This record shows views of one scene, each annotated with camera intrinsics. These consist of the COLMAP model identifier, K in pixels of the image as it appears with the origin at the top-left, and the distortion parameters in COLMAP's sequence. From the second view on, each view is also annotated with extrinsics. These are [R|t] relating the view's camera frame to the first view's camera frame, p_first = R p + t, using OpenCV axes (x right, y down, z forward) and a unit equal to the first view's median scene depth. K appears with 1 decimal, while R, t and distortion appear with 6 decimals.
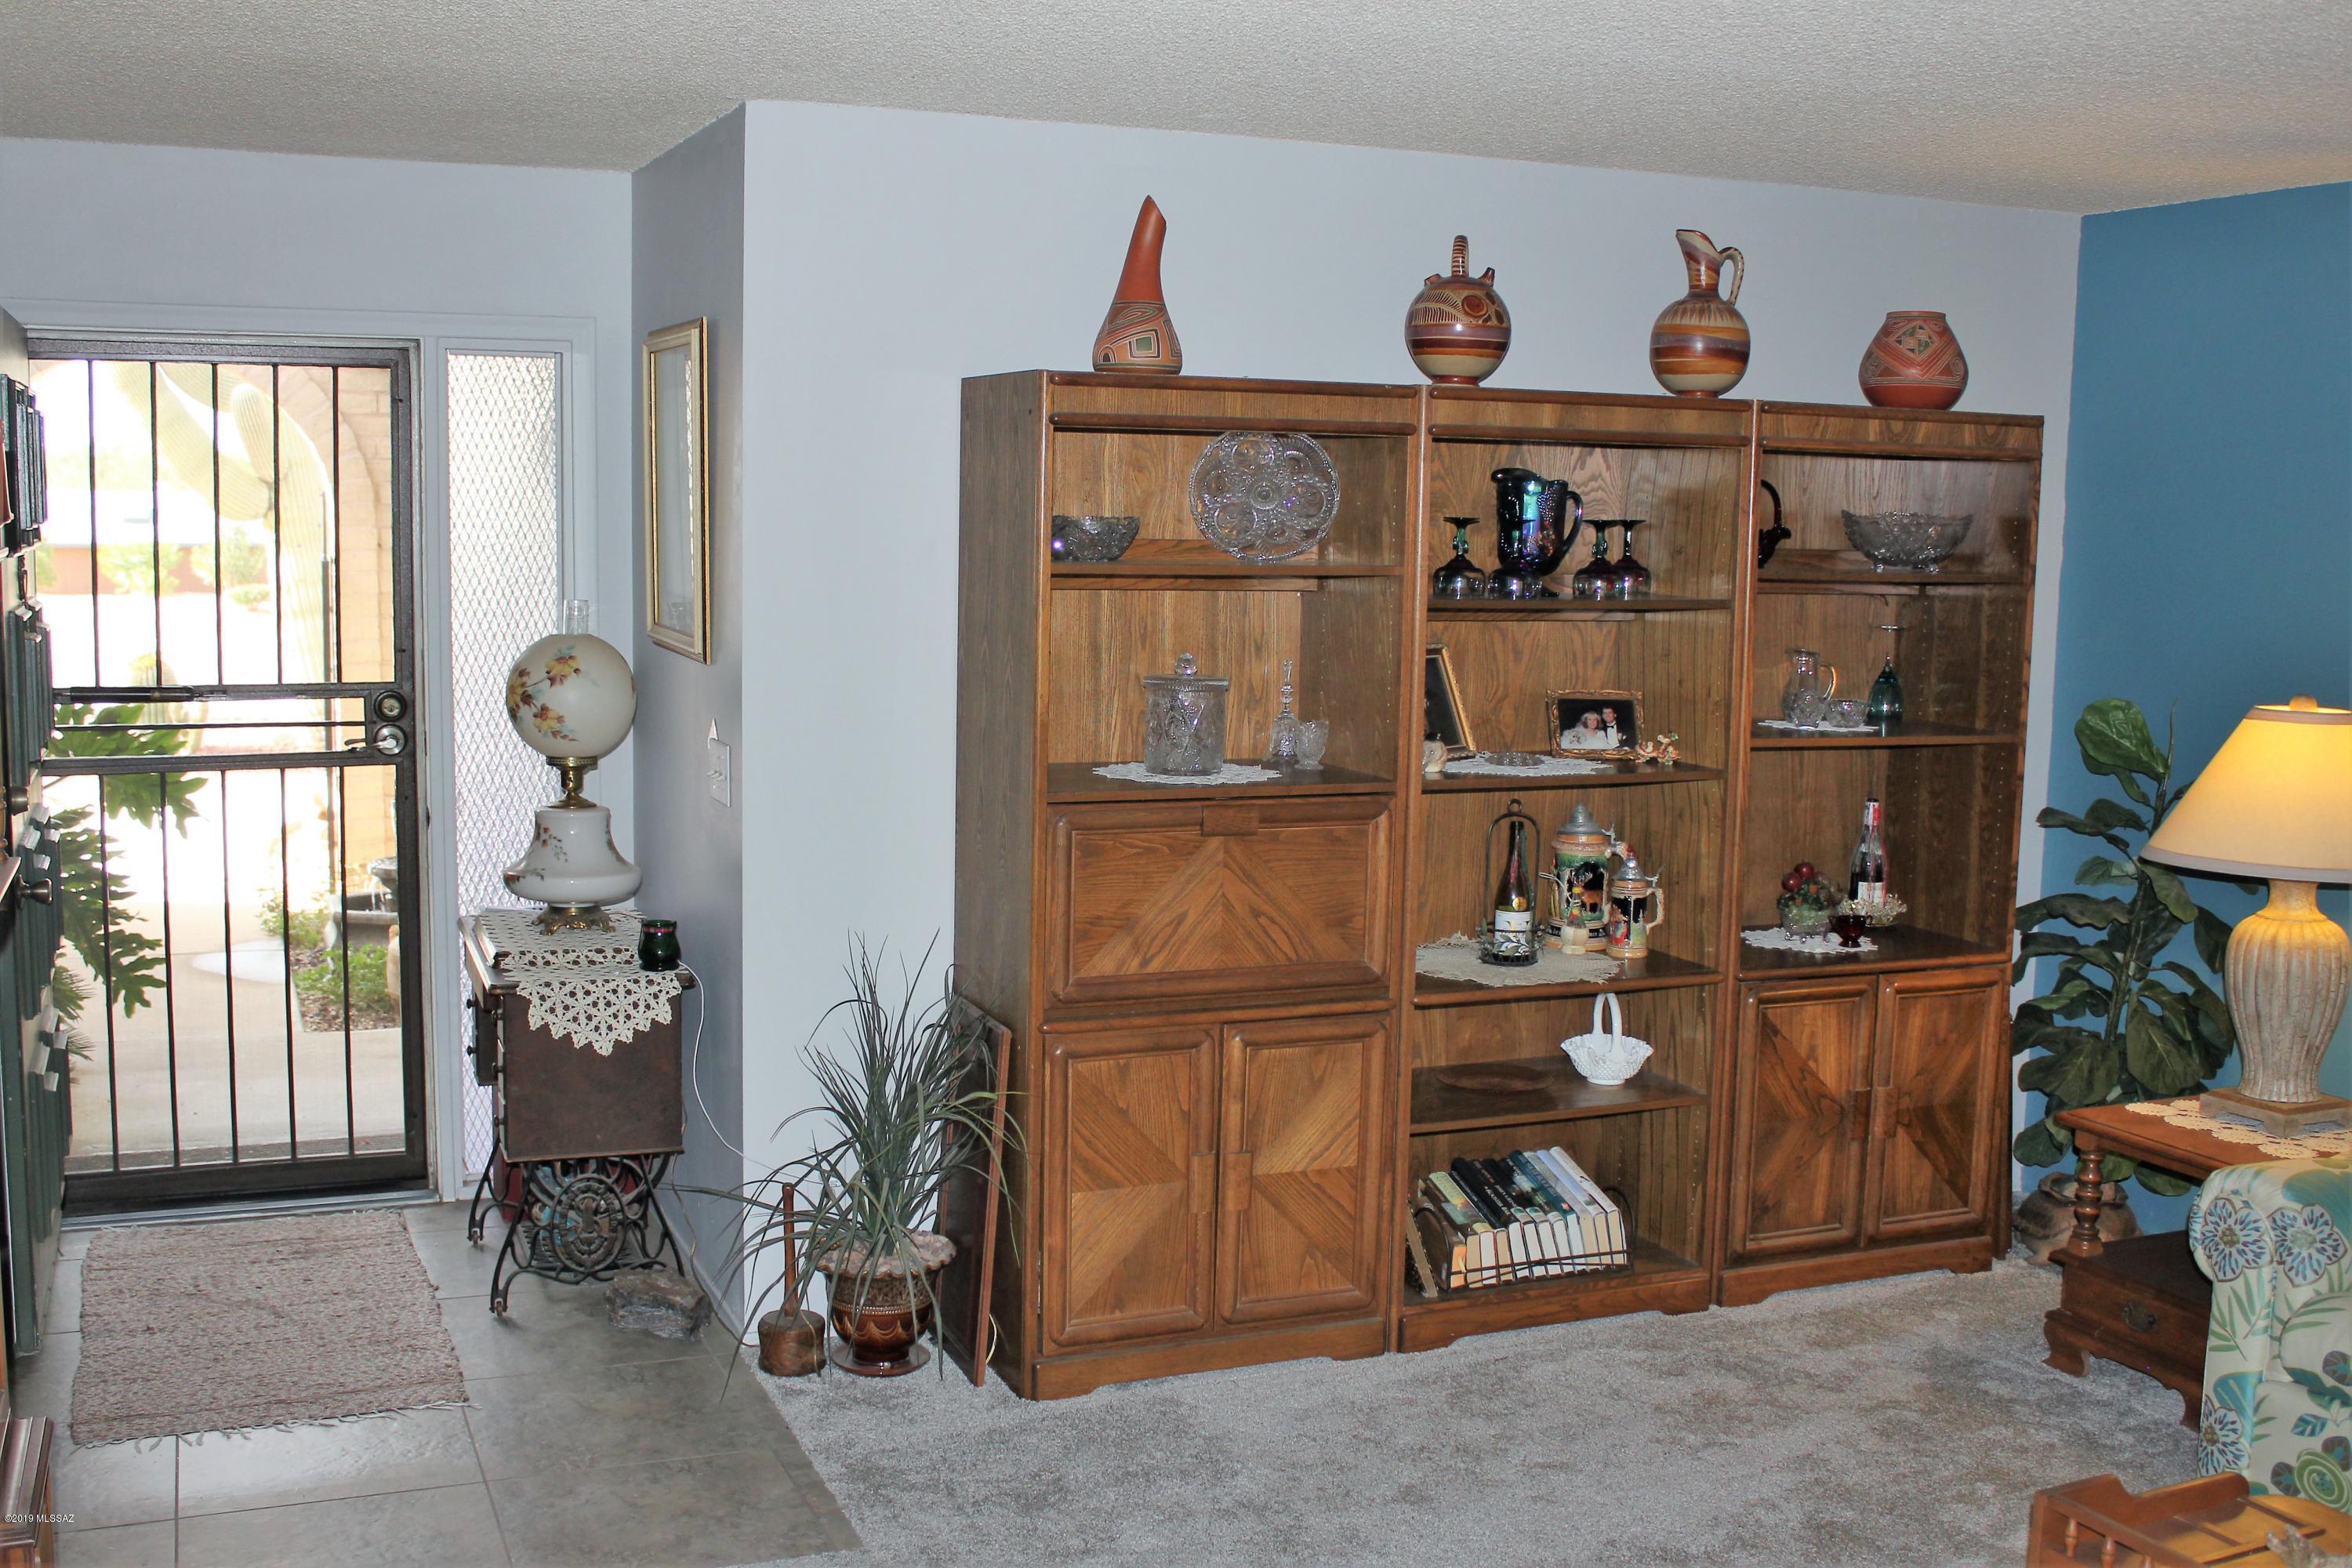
lens RADIAL K [[2378.3, 0, 1173.0], [0, 2378.3, 787.7], [0, 0, 1]] dist [-0.081380, 0.000000]
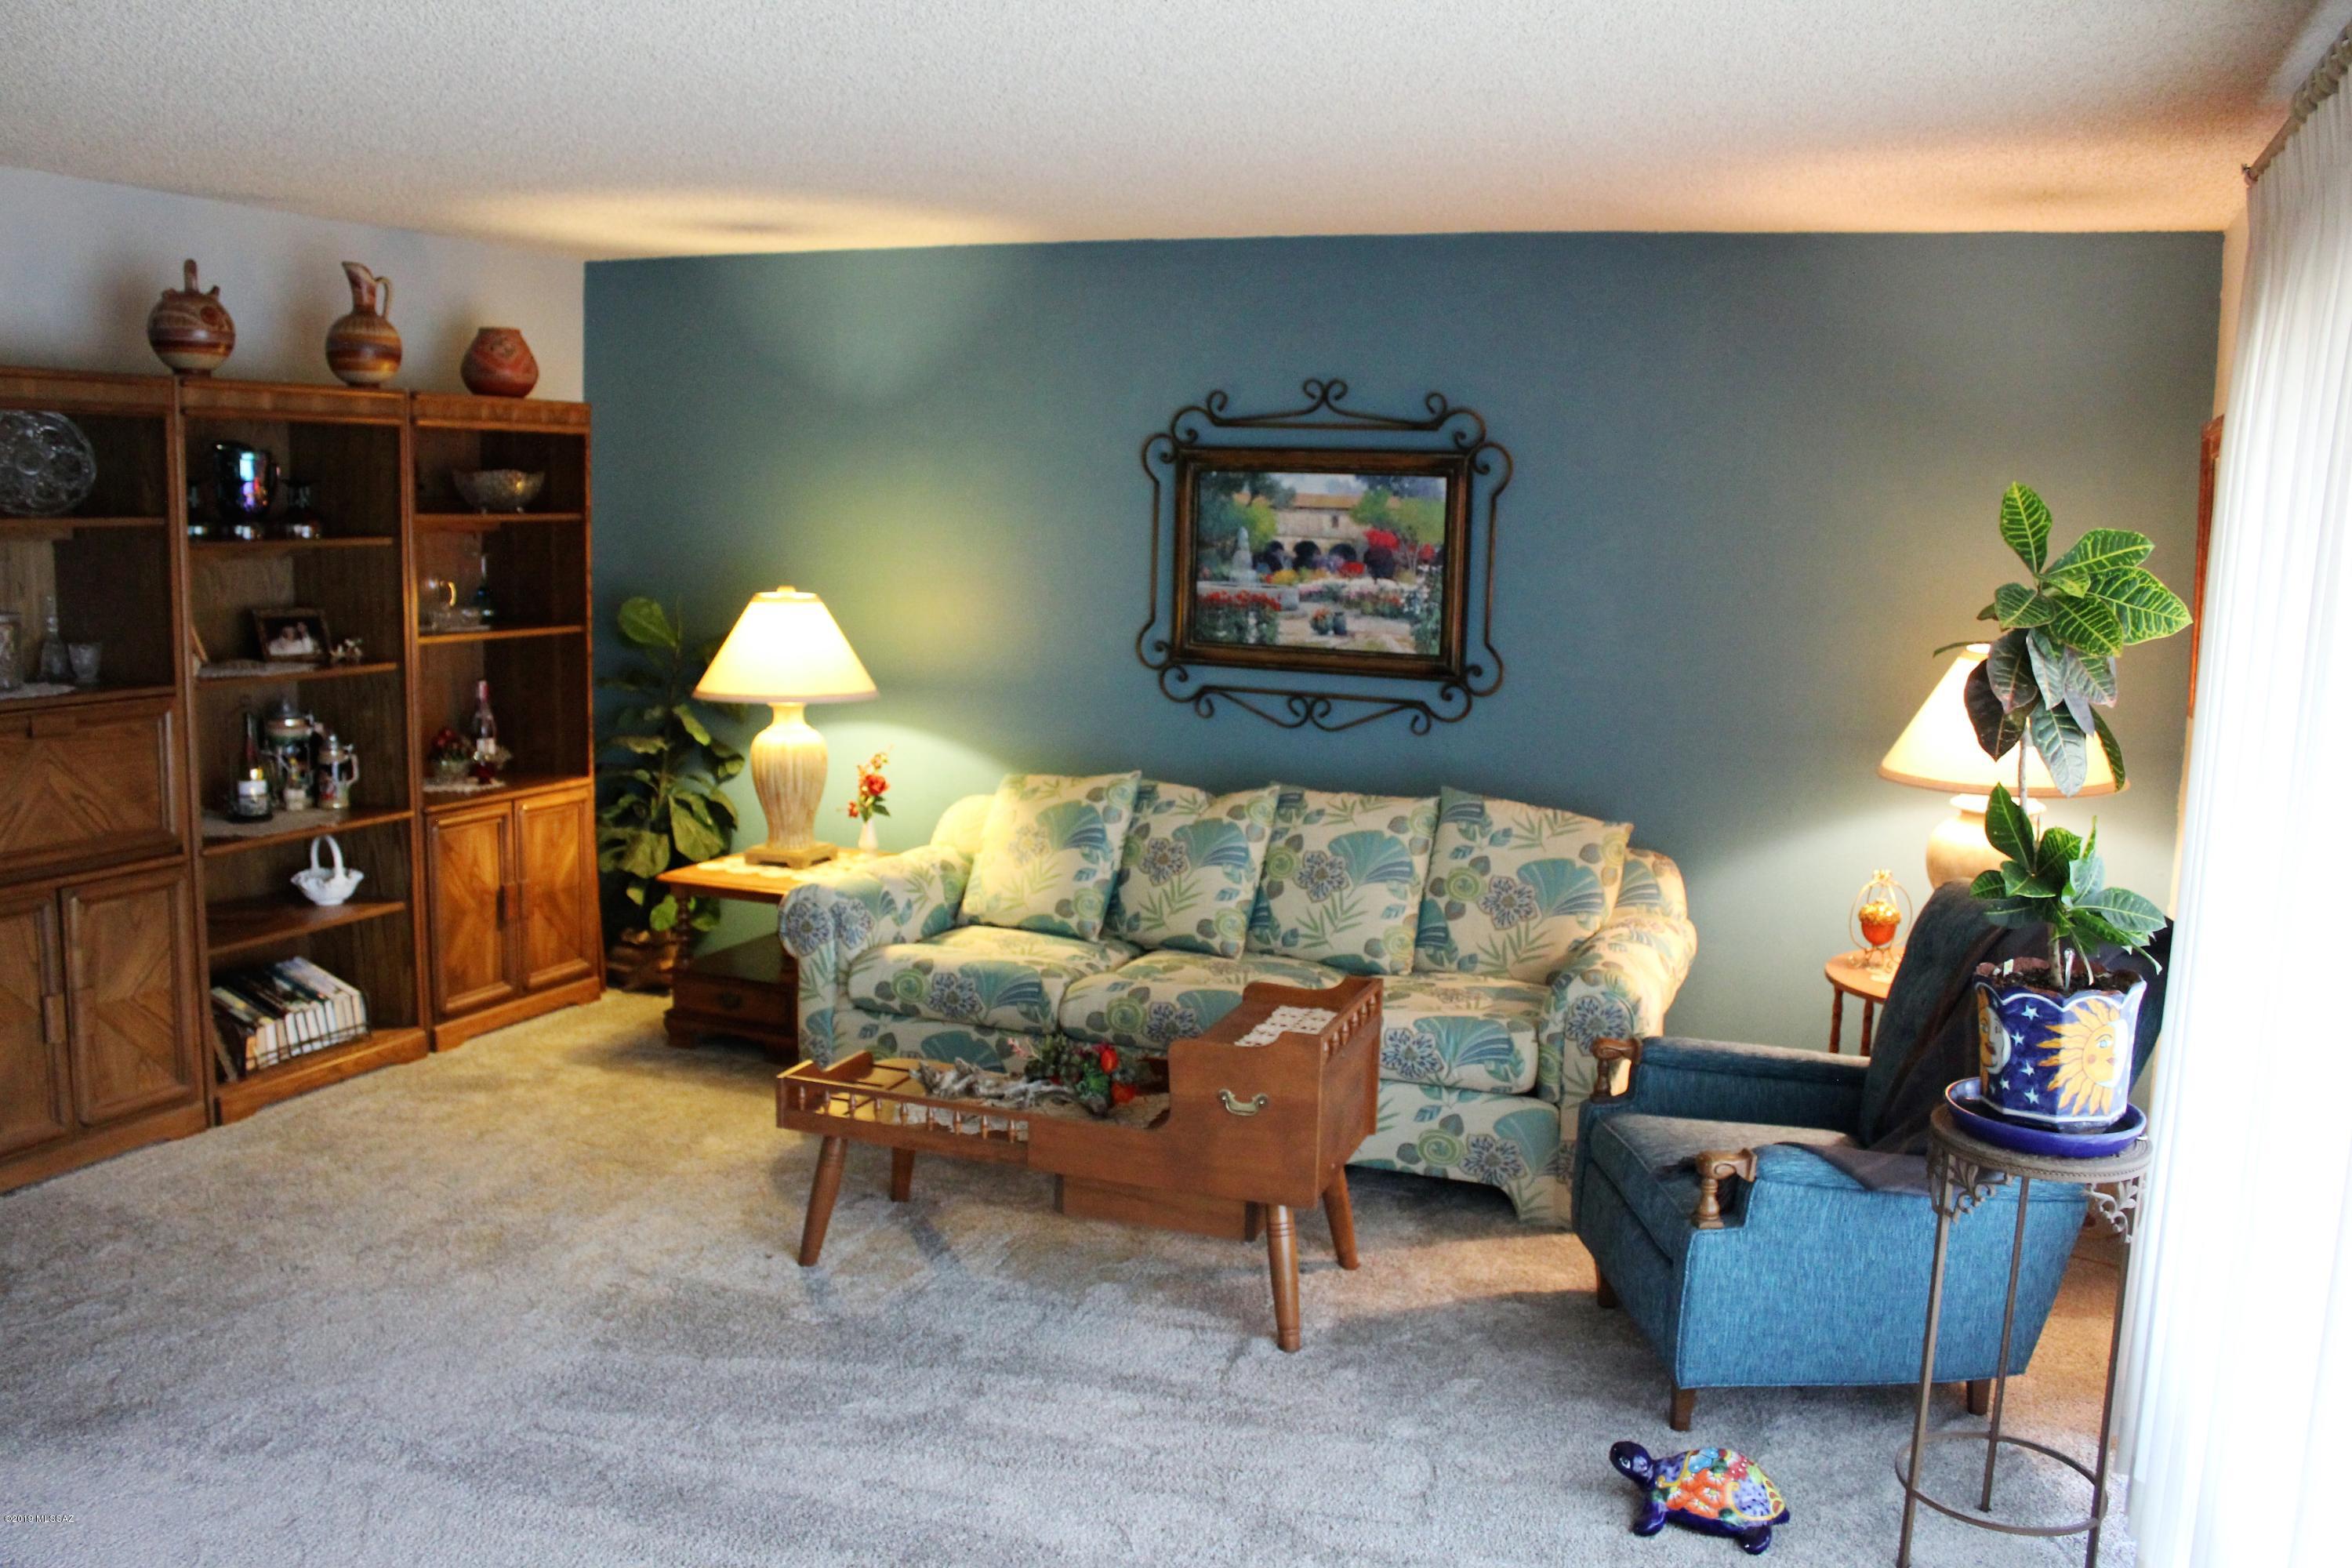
lens RADIAL K [[1962.0, 0, 1160.6], [0, 1962.0, 778.2], [0, 0, 1]] dist [-0.159126, 0.136843]
pose [[0.727414, -0.100502, 0.678799, -0.210666], [0.070781, 0.994929, 0.071457, 0.011301], [-0.682539, -0.003933, 0.730839, -0.108806]]
